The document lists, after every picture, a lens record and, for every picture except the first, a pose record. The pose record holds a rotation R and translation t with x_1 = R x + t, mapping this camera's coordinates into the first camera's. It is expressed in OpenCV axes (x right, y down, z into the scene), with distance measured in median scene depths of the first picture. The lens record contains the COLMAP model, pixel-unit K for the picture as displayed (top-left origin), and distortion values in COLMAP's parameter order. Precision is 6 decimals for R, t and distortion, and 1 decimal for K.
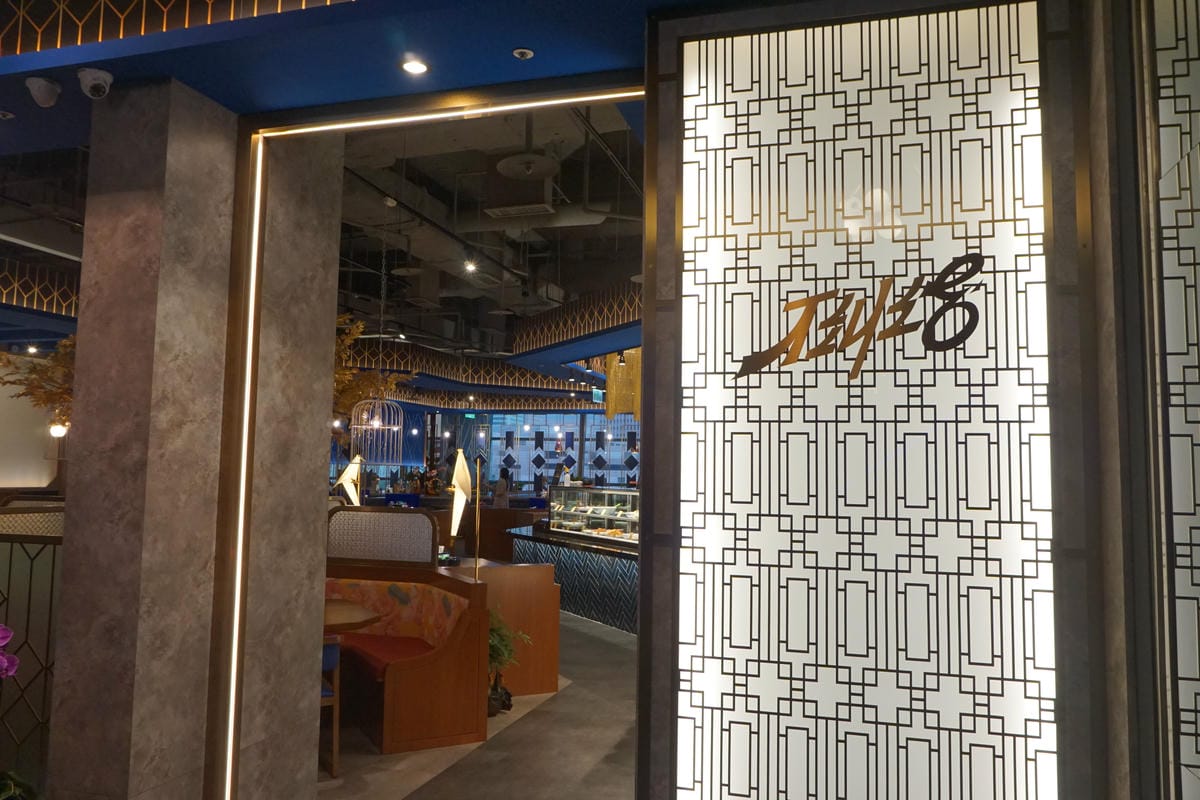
lens RADIAL K [[914.7, 0, 600.8], [0, 914.7, 399.7], [0, 0, 1]] dist [-0.000202, -0.000266]
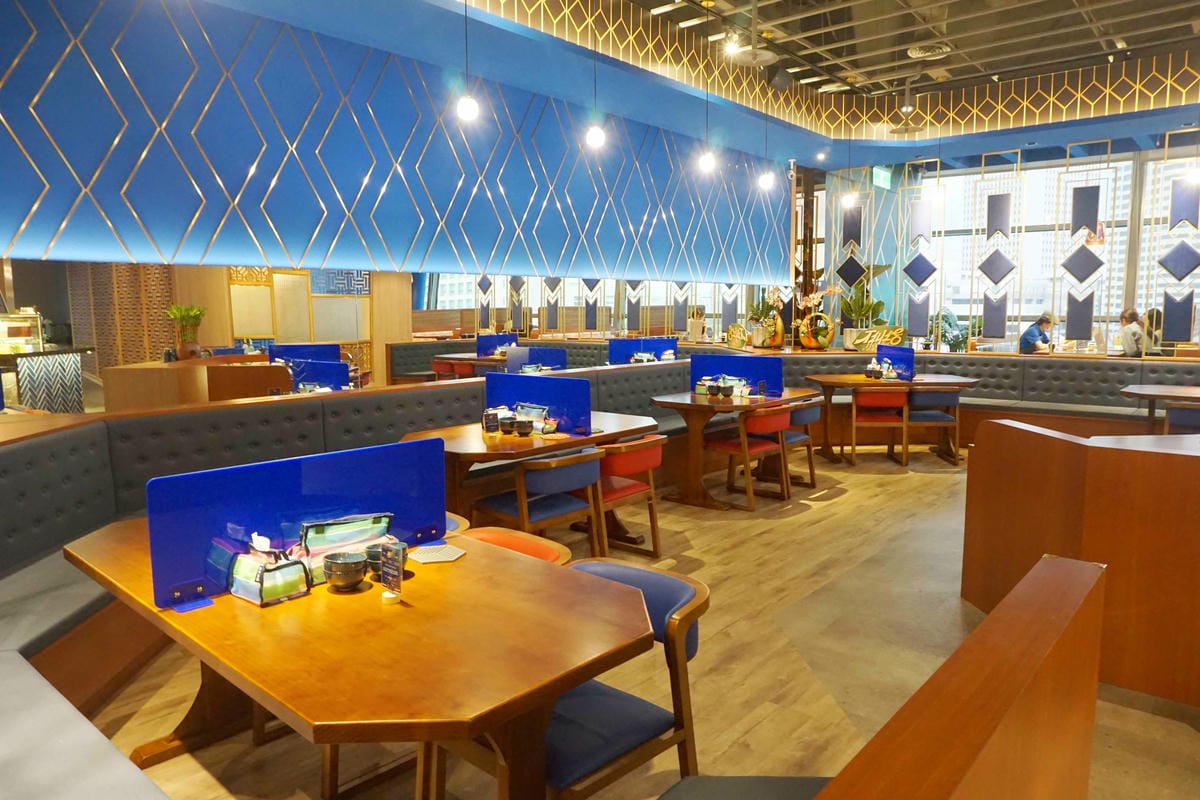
lens RADIAL K [[802.8, 0, 601.4], [0, 802.8, 400.9], [0, 0, 1]] dist [-0.002184, 0.000802]
pose [[0.910508, 0.021387, -0.412937, -0.112867], [0.052577, 0.984567, 0.166923, 0.057107], [0.410134, -0.173696, 0.895332, 0.593795]]
